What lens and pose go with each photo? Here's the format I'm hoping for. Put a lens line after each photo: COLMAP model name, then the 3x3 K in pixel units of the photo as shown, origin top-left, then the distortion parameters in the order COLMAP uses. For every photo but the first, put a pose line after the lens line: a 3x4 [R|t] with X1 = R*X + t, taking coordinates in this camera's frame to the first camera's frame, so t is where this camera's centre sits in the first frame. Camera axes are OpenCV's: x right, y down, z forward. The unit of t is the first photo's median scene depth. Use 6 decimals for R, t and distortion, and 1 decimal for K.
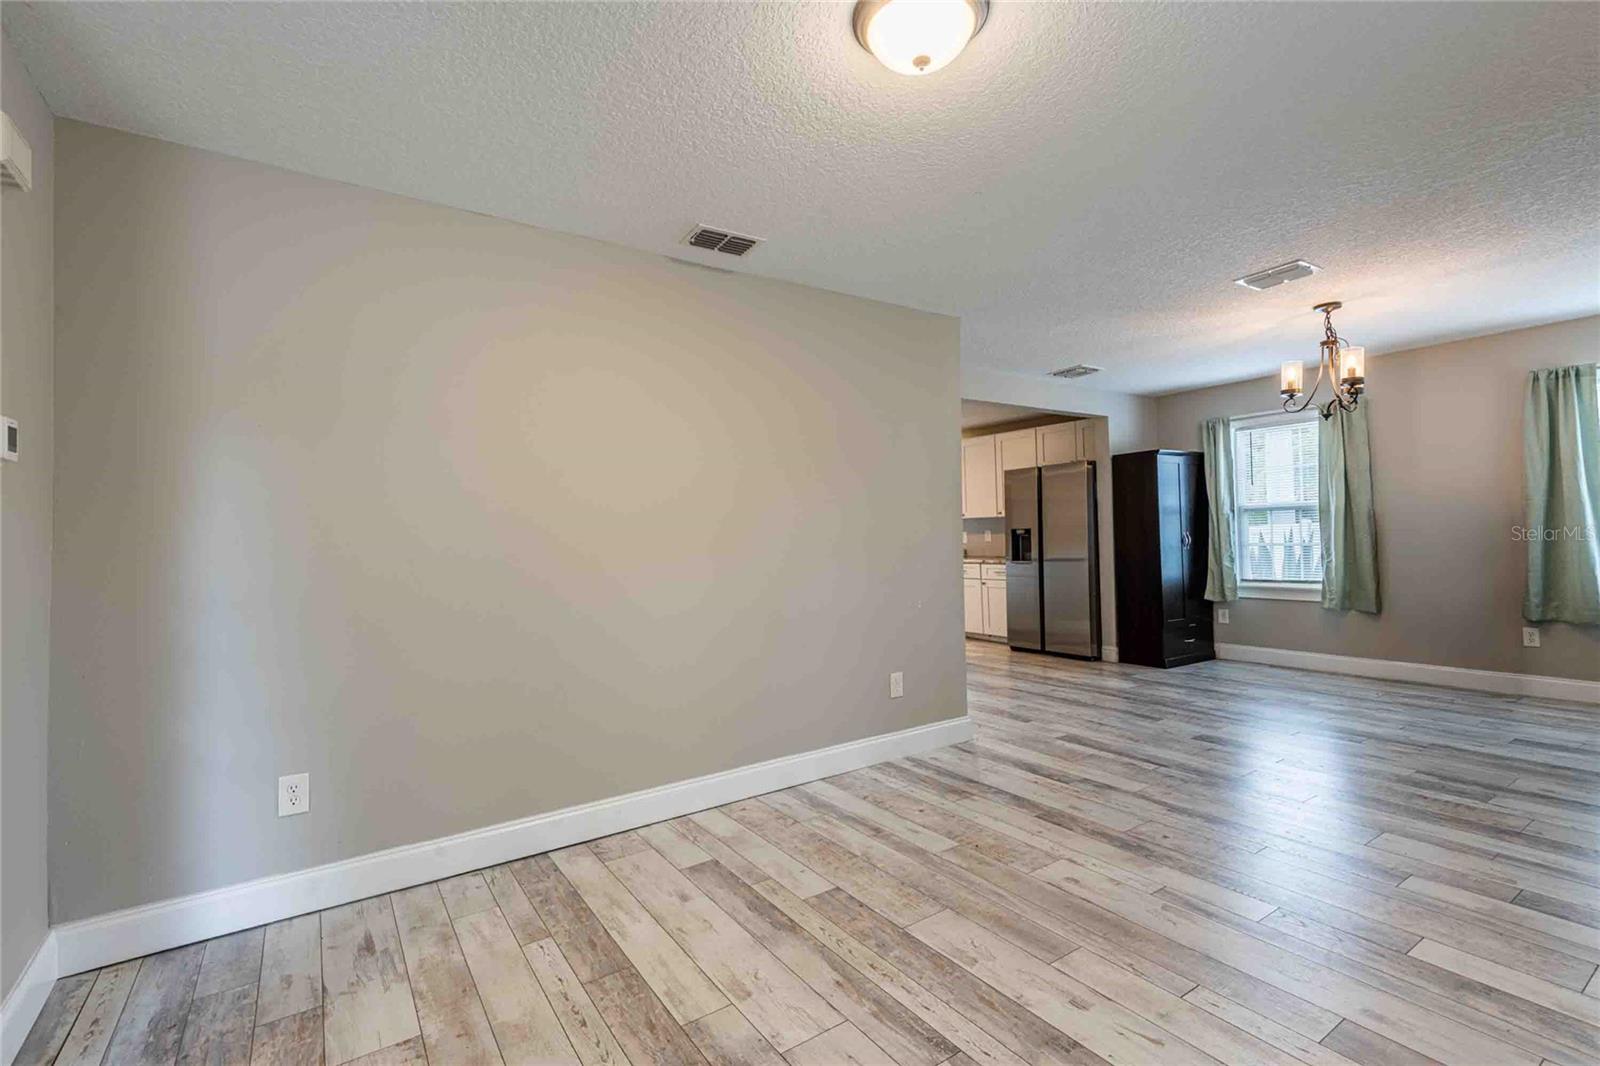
lens RADIAL K [[737.0, 0, 791.2], [0, 737.0, 520.0], [0, 0, 1]] dist [-0.000616, -0.006461]
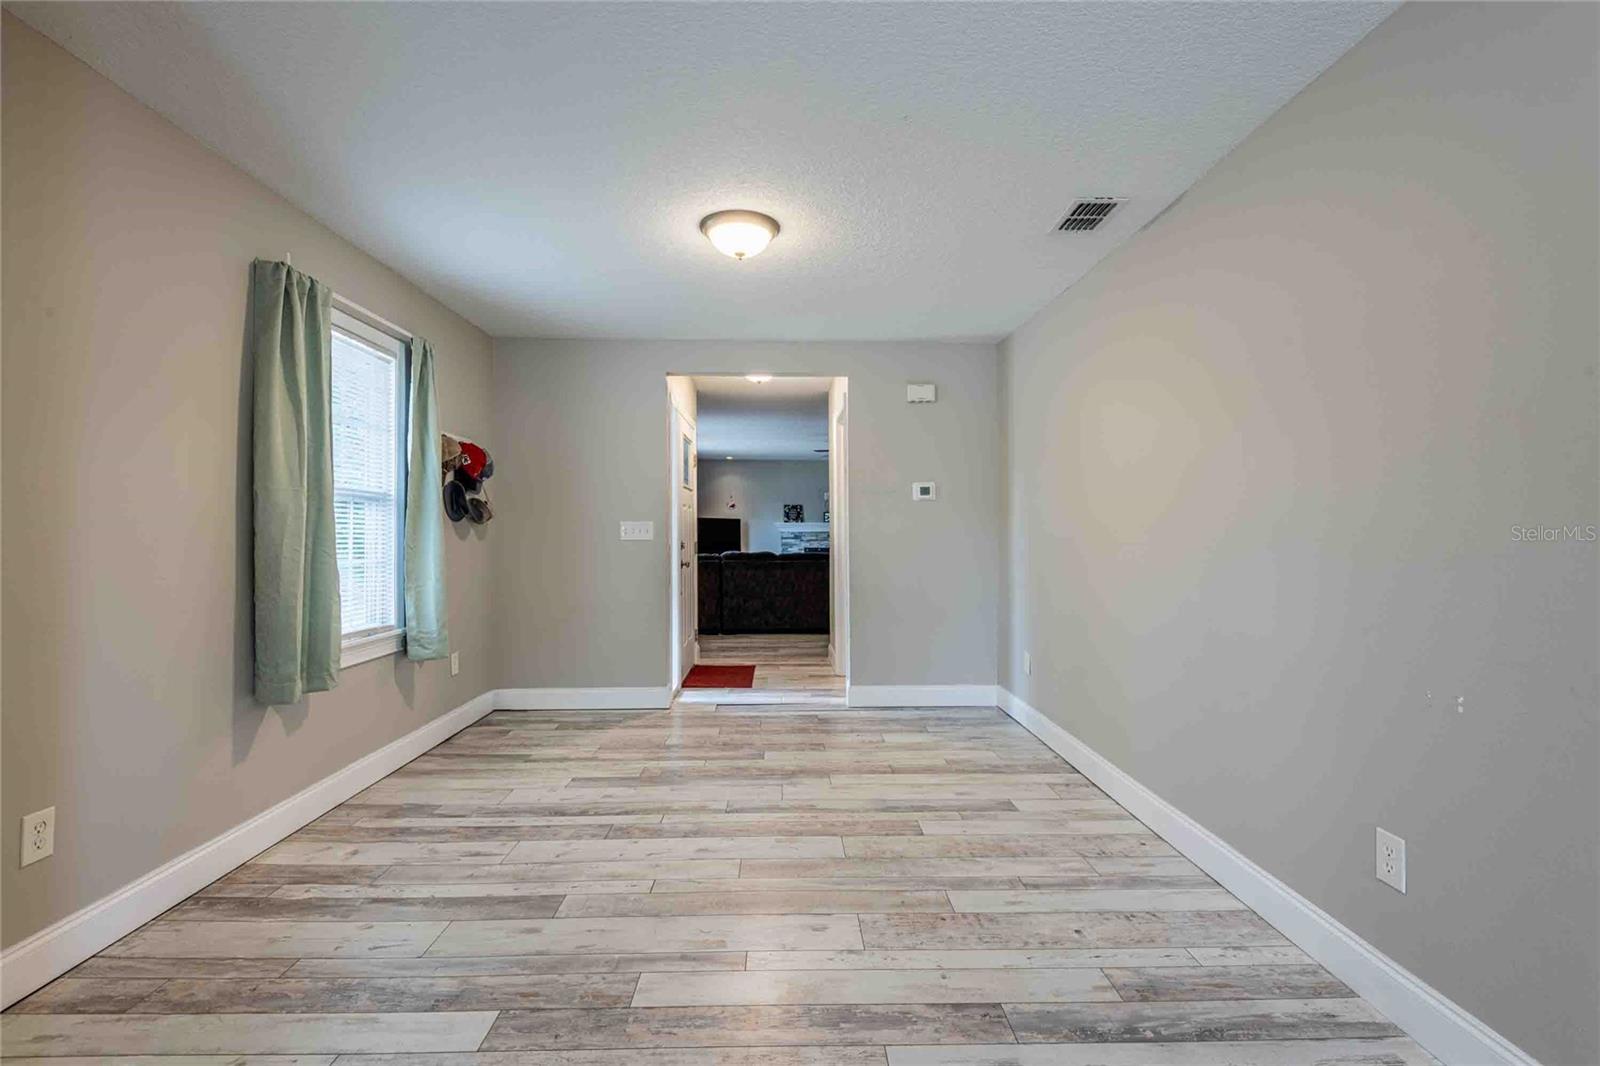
lens RADIAL K [[737.0, 0, 792.4], [0, 737.0, 527.4], [0, 0, 1]] dist [-0.000616, -0.006461]
pose [[-0.542606, 0.029908, -0.839455, 1.027633], [0.032395, 0.999368, 0.014665, -0.004125], [0.839363, -0.019237, -0.543232, 1.334301]]
